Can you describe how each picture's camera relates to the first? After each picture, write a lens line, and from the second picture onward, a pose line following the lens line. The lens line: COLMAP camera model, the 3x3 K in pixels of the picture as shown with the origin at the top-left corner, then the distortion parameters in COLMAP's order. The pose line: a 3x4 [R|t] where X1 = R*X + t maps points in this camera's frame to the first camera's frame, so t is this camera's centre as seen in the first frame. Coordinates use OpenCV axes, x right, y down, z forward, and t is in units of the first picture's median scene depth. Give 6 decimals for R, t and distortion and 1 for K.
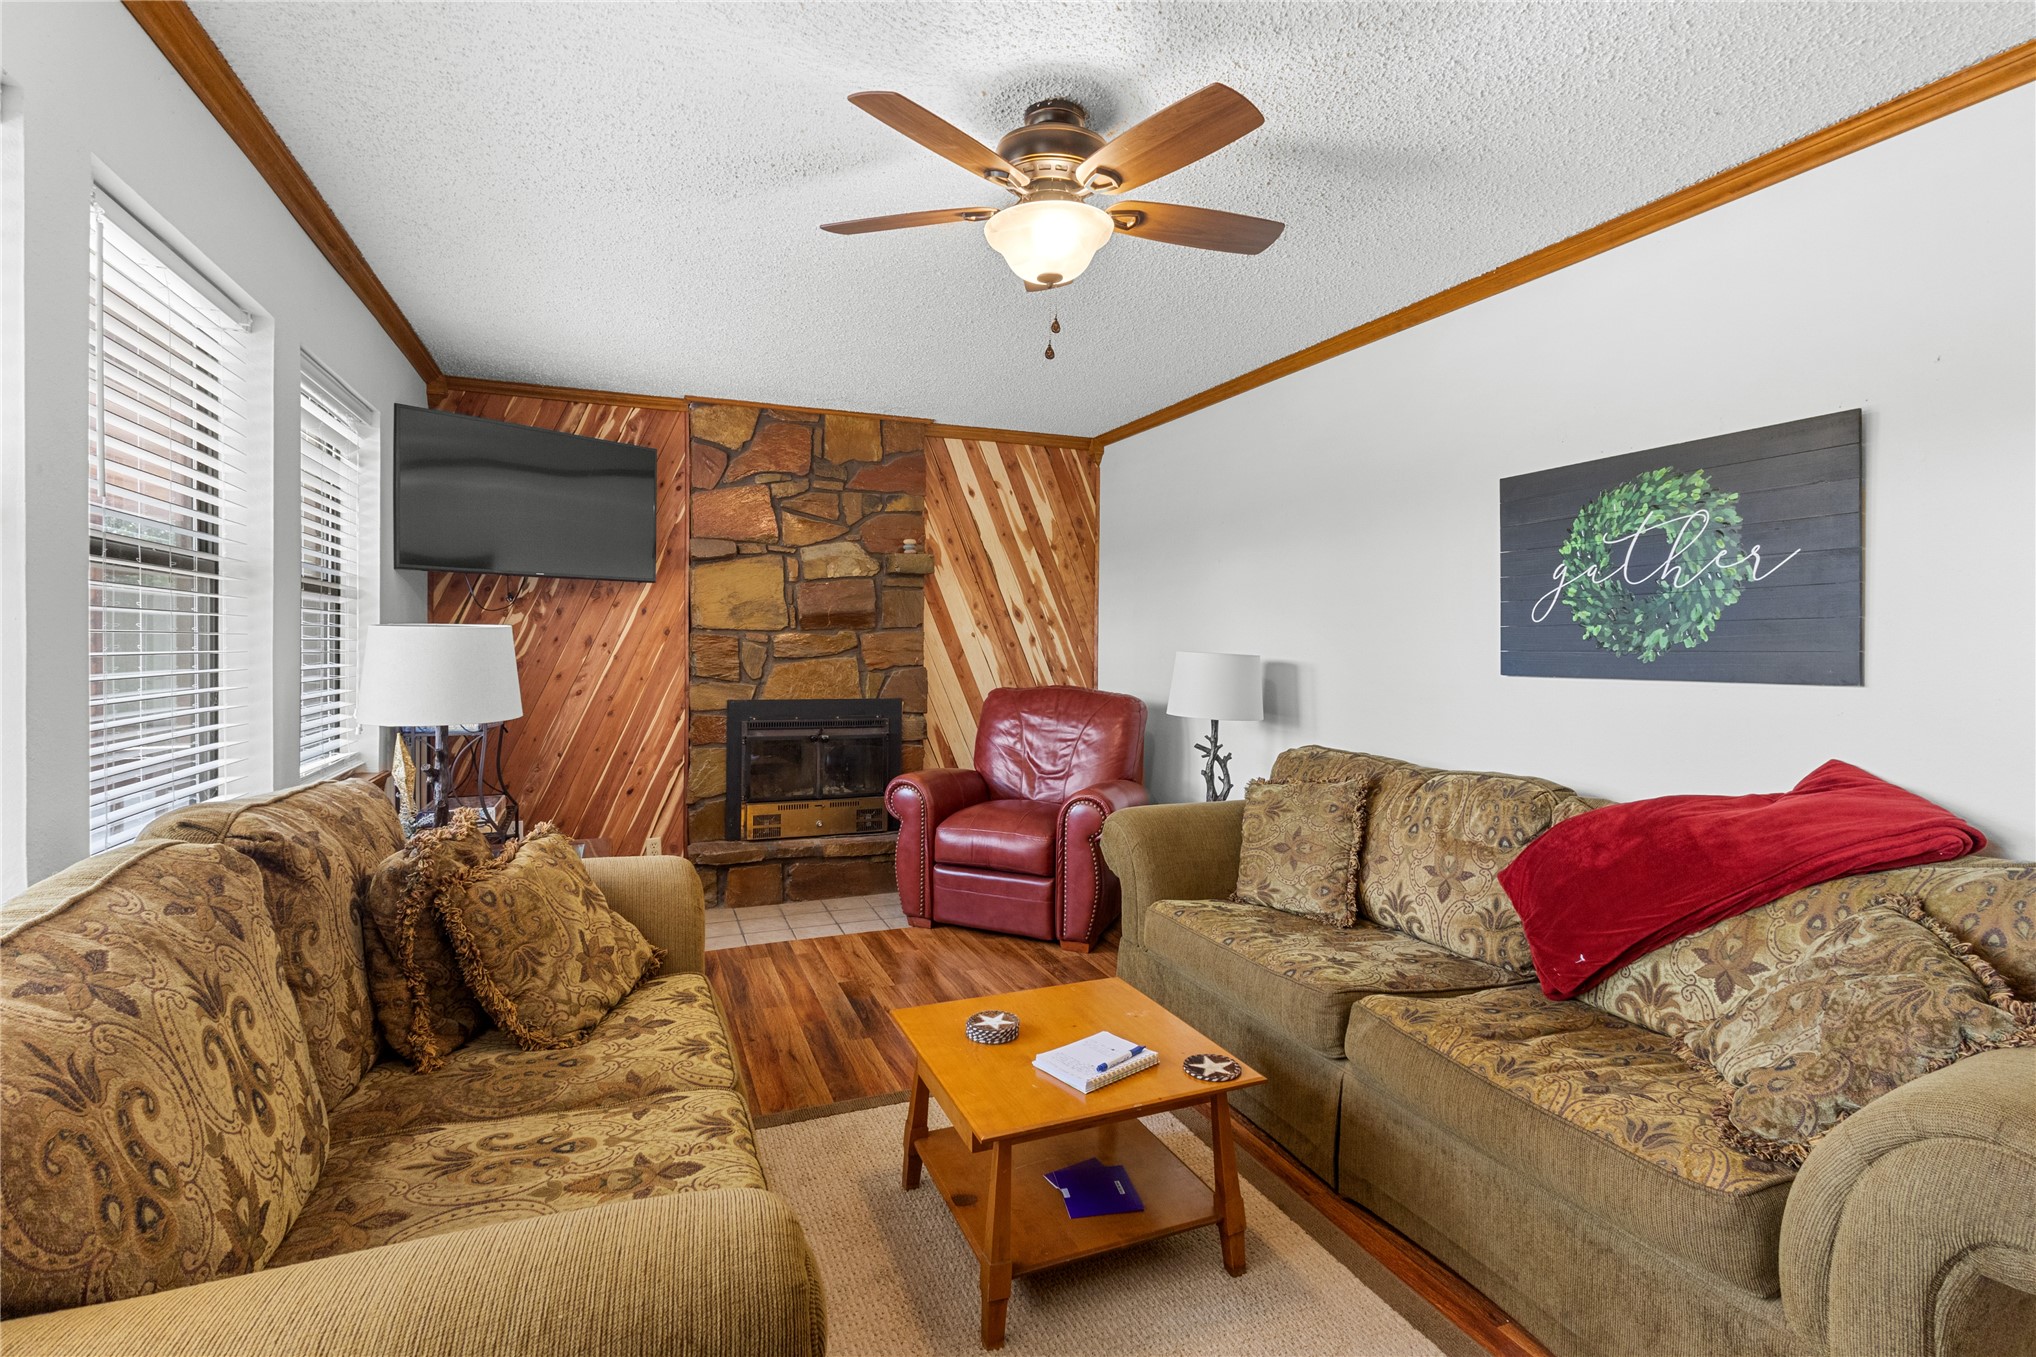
lens RADIAL K [[937.8, 0, 1016.0], [0, 937.8, 654.2], [0, 0, 1]] dist [-0.000162, 0.004473]
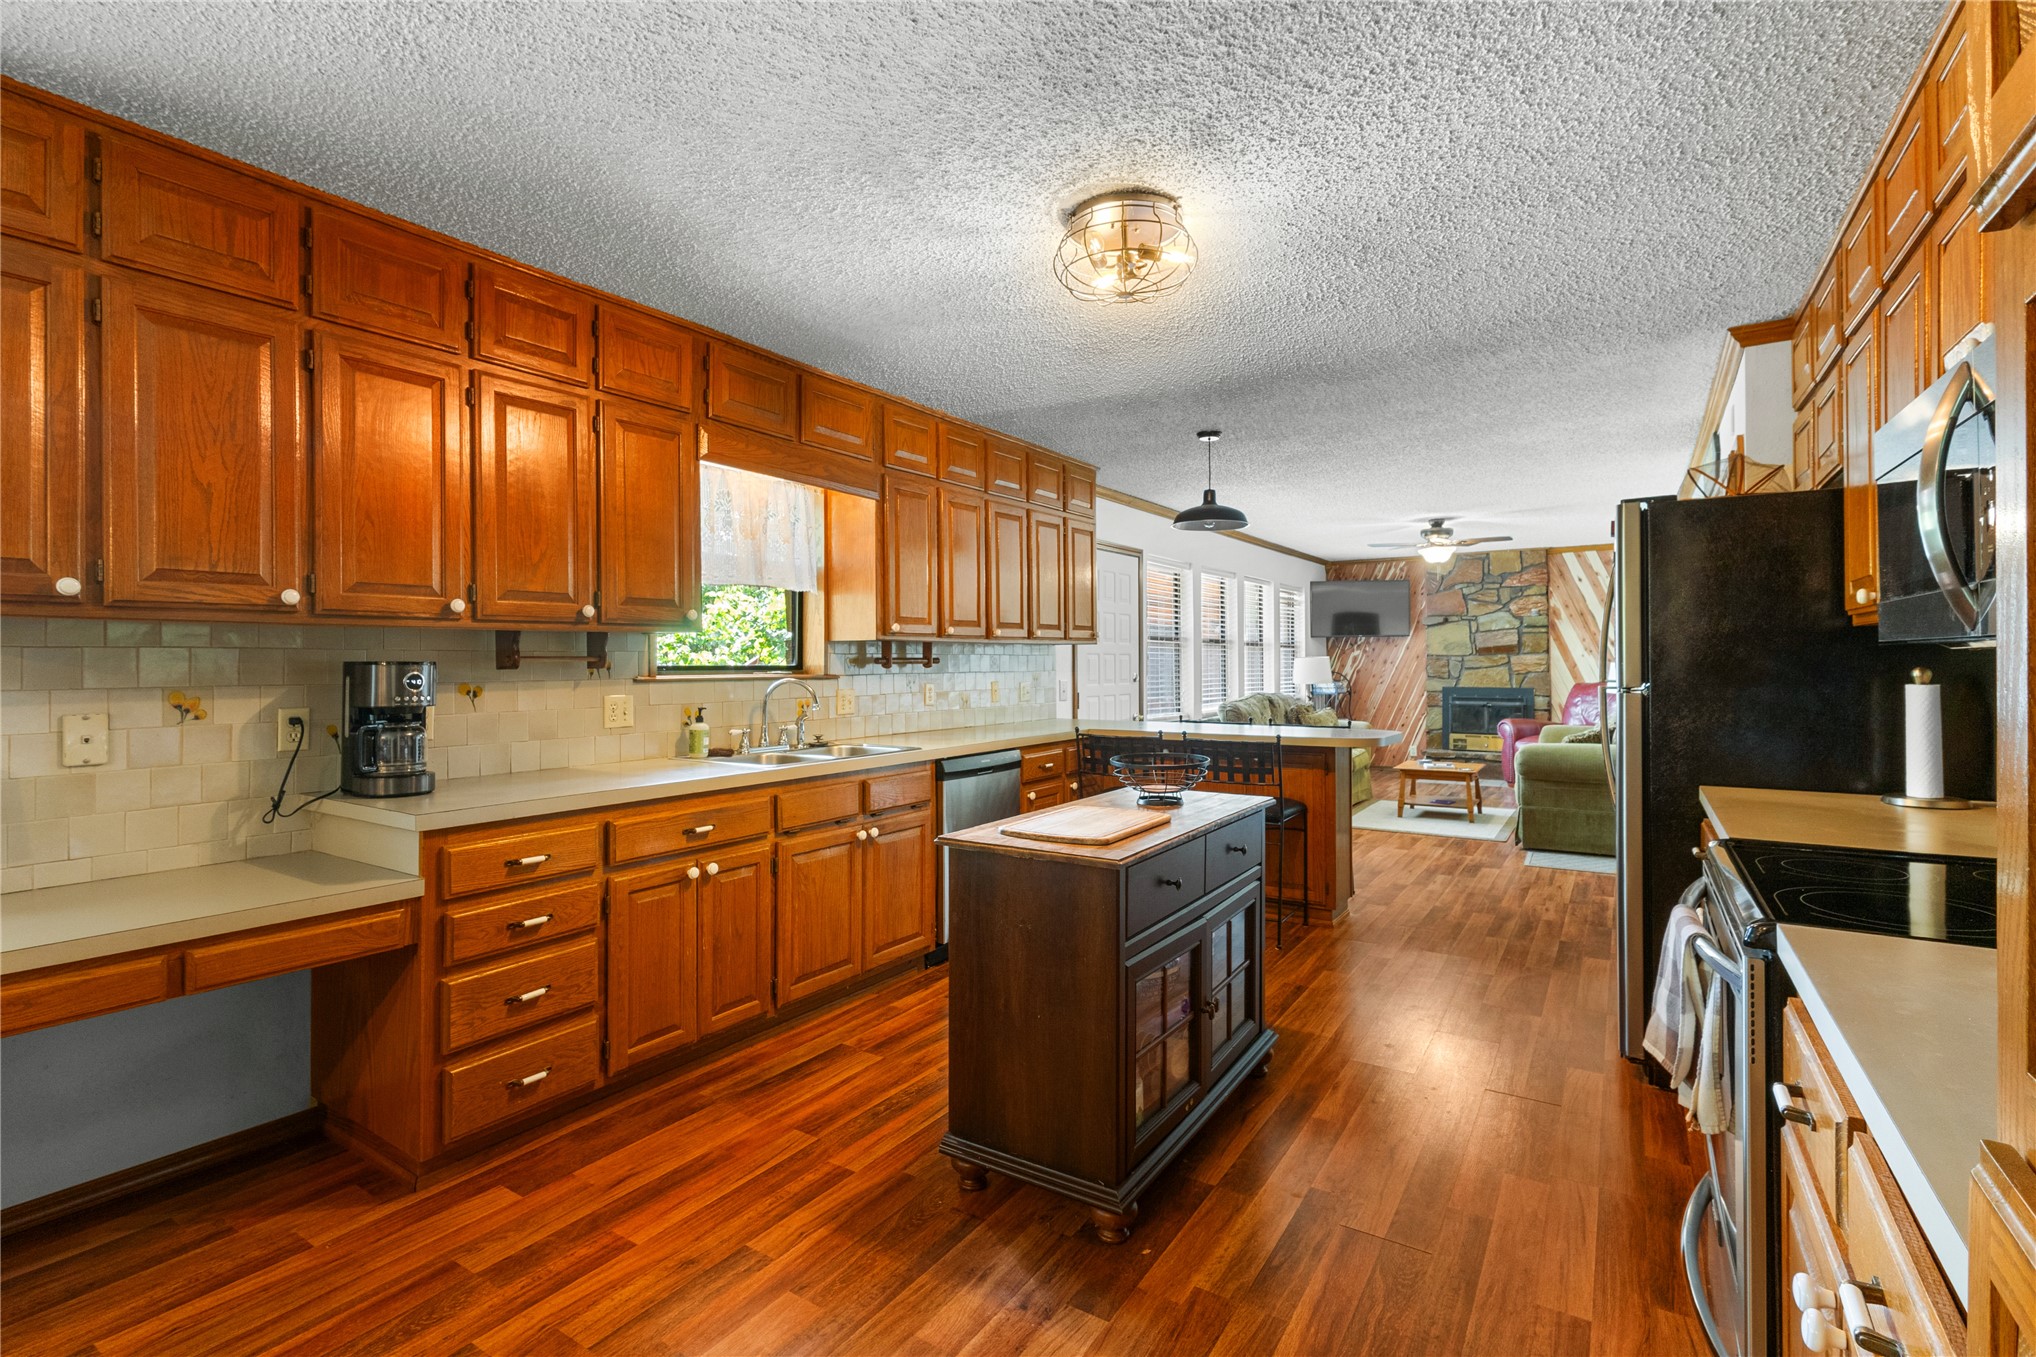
lens RADIAL K [[937.8, 0, 1009.3], [0, 937.8, 660.7], [0, 0, 1]] dist [-0.000162, 0.004473]
pose [[0.561510, -0.014052, -0.827351, 0.986609], [0.000432, 0.999861, -0.016689, 0.023819], [0.827470, 0.009014, 0.561438, -1.143789]]
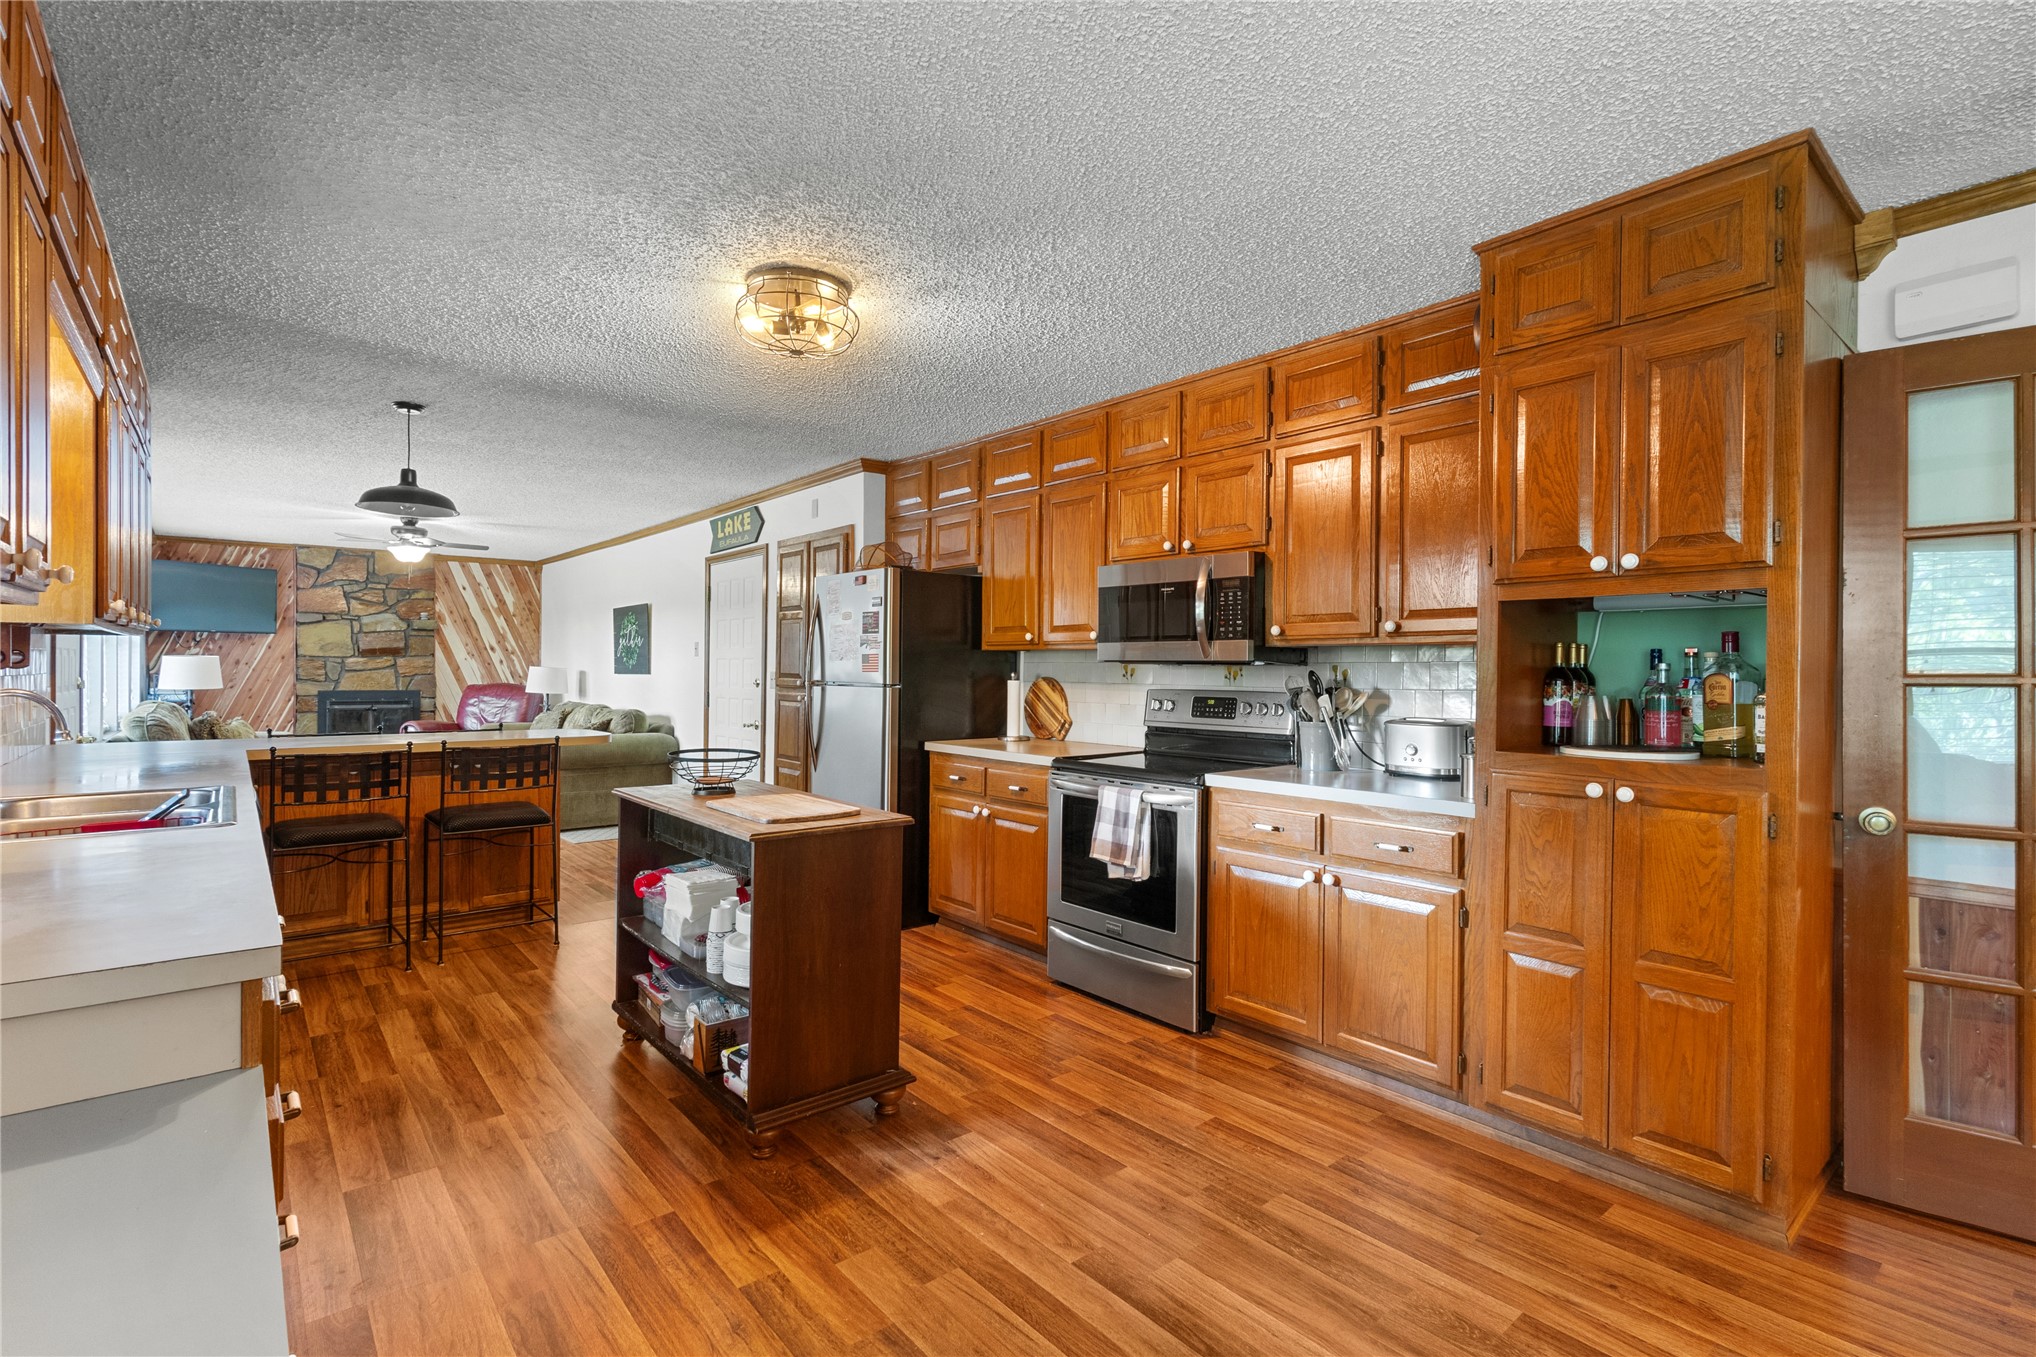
lens RADIAL K [[937.8, 0, 1005.3], [0, 937.8, 671.8], [0, 0, 1]] dist [-0.000162, 0.004473]
pose [[0.955849, -0.001902, 0.293851, 0.534355], [0.003457, 0.999983, -0.004772, 0.022691], [-0.293837, 0.005577, 0.955839, -1.429422]]
